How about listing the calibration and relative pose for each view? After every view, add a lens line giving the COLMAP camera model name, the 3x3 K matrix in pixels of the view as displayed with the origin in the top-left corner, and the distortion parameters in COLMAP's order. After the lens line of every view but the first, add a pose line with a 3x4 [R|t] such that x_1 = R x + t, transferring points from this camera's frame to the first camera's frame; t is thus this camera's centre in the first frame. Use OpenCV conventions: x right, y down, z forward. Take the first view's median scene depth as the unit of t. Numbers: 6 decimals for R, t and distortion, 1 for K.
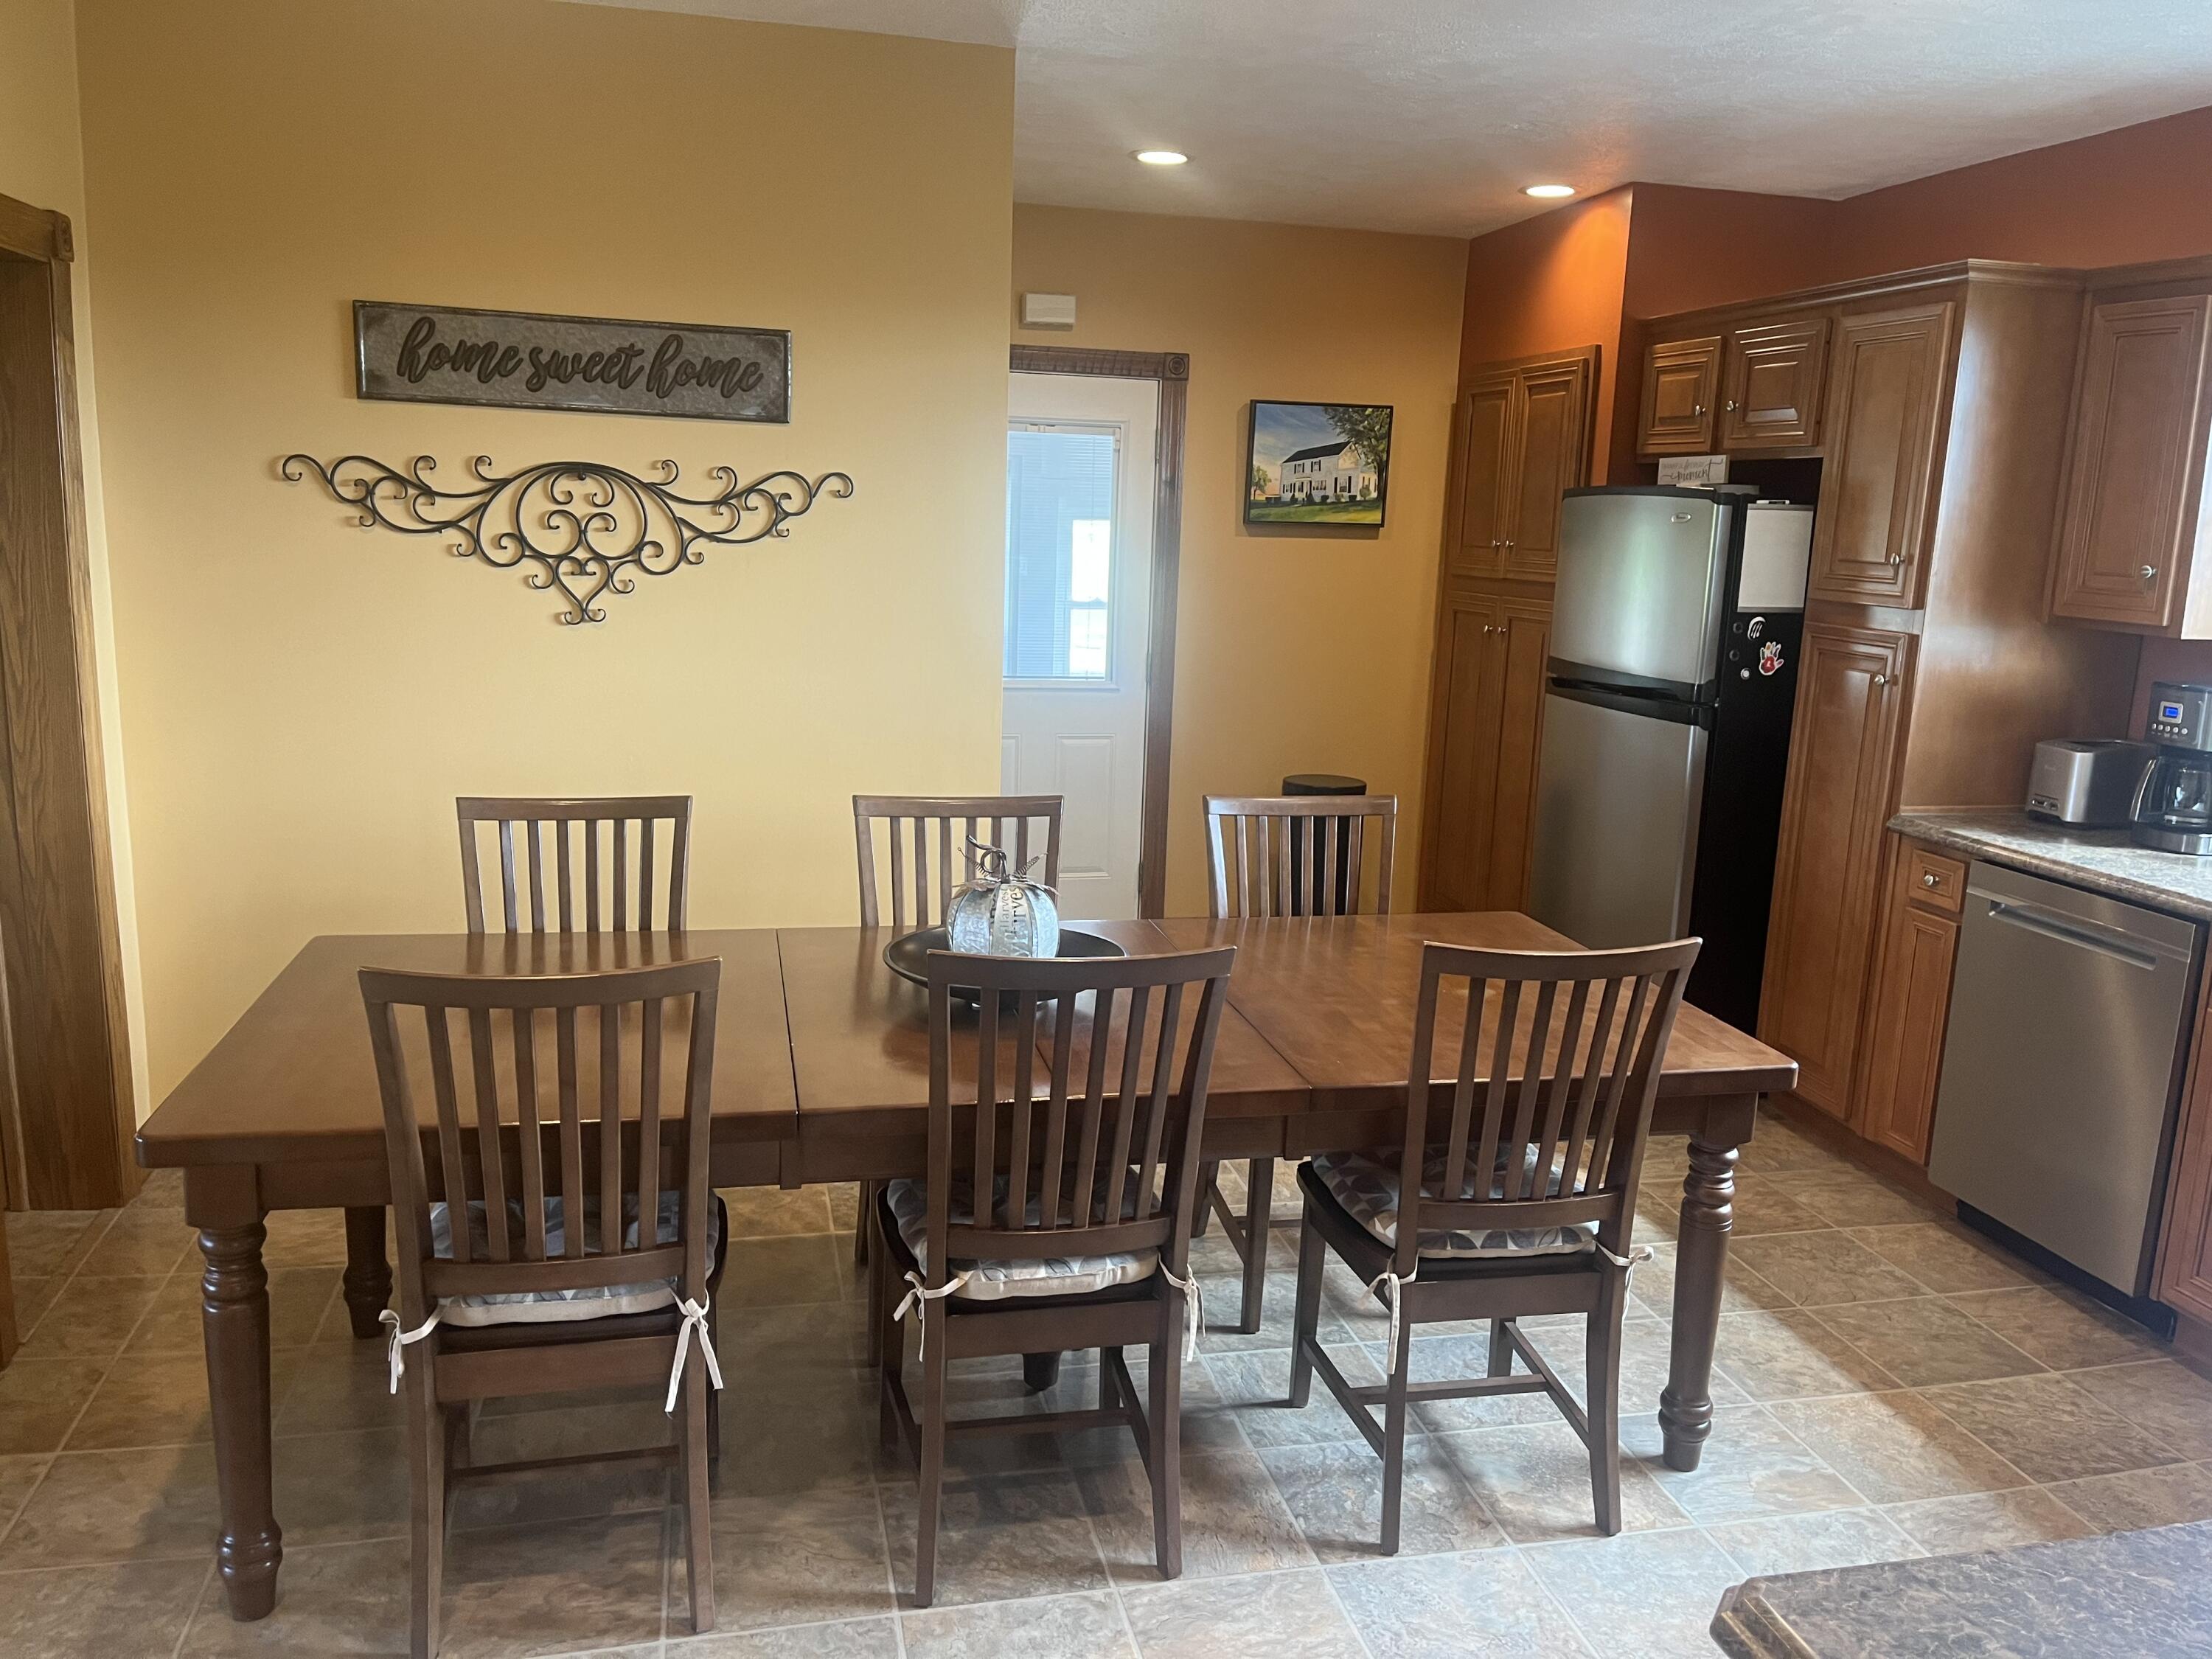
lens RADIAL K [[1666.4, 0, 1106.0], [0, 1666.4, 829.5], [0, 0, 1]] dist [0.113847, -0.156463]
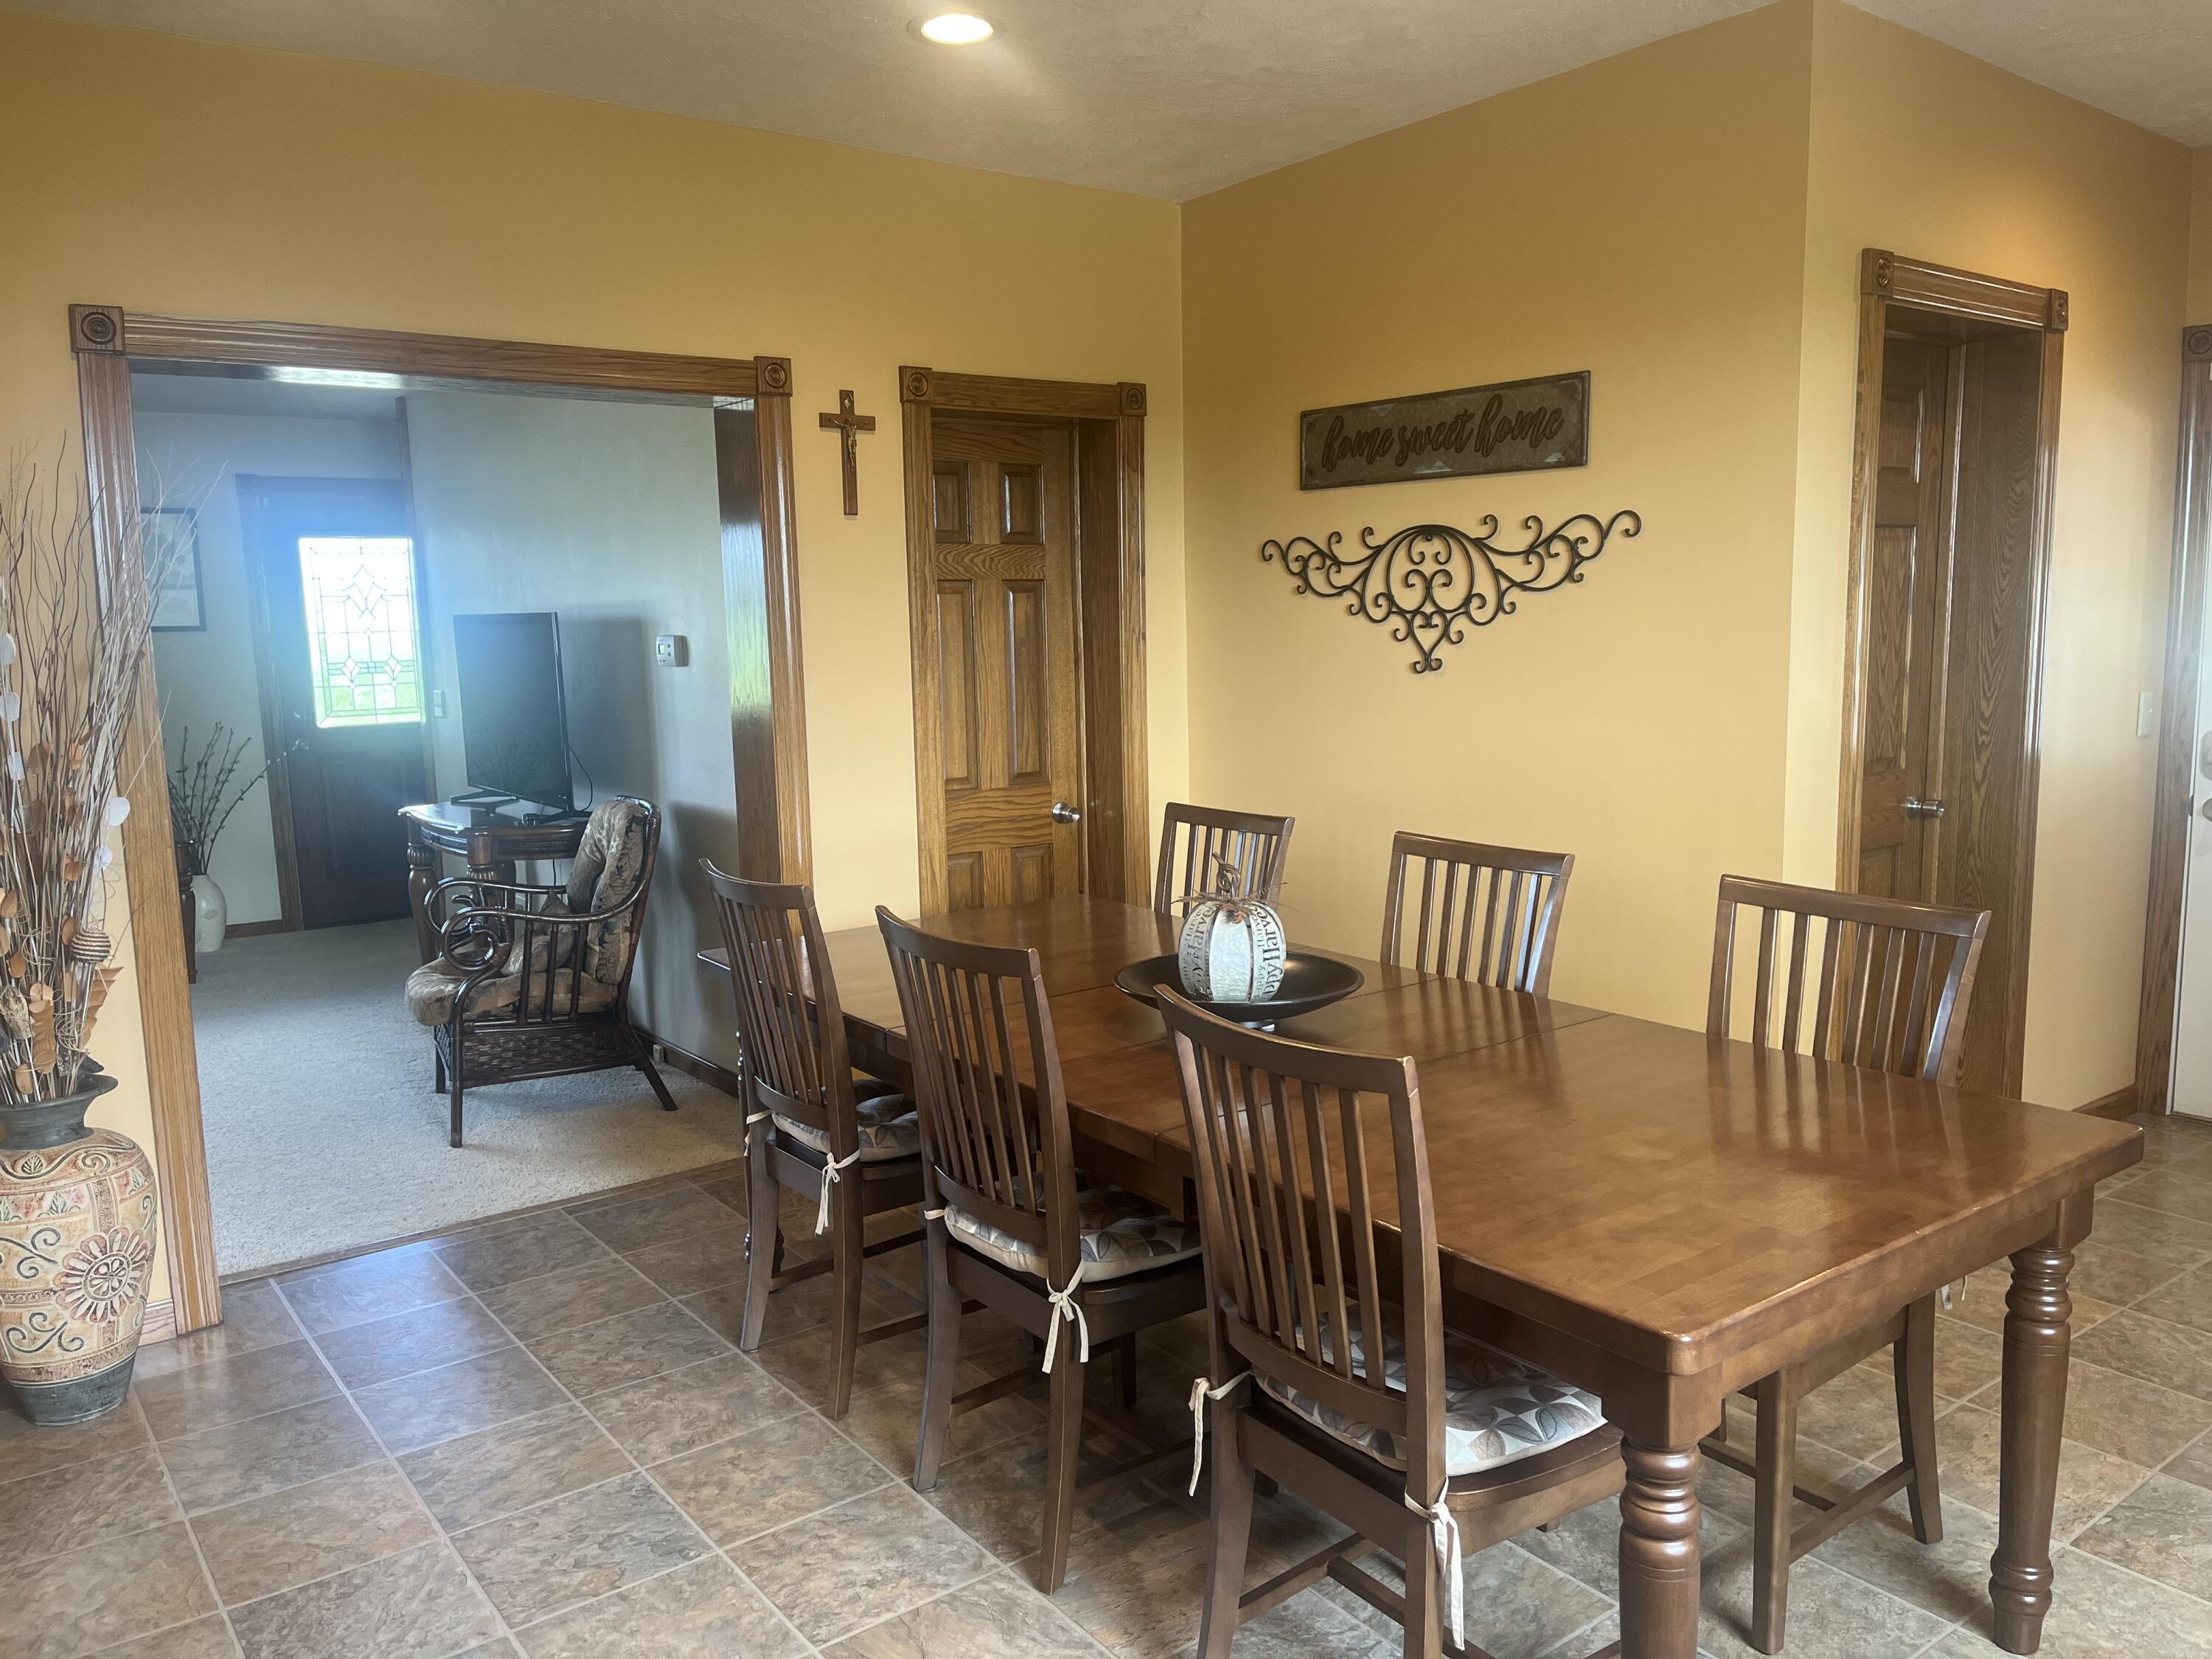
lens RADIAL K [[1689.7, 0, 1106.0], [0, 1689.7, 829.5], [0, 0, 1]] dist [-0.006748, -0.167426]
pose [[0.403620, 0.073331, -0.911983, 0.601502], [-0.152014, 0.988303, 0.012191, -0.005468], [0.902210, 0.133714, 0.410047, 0.390023]]
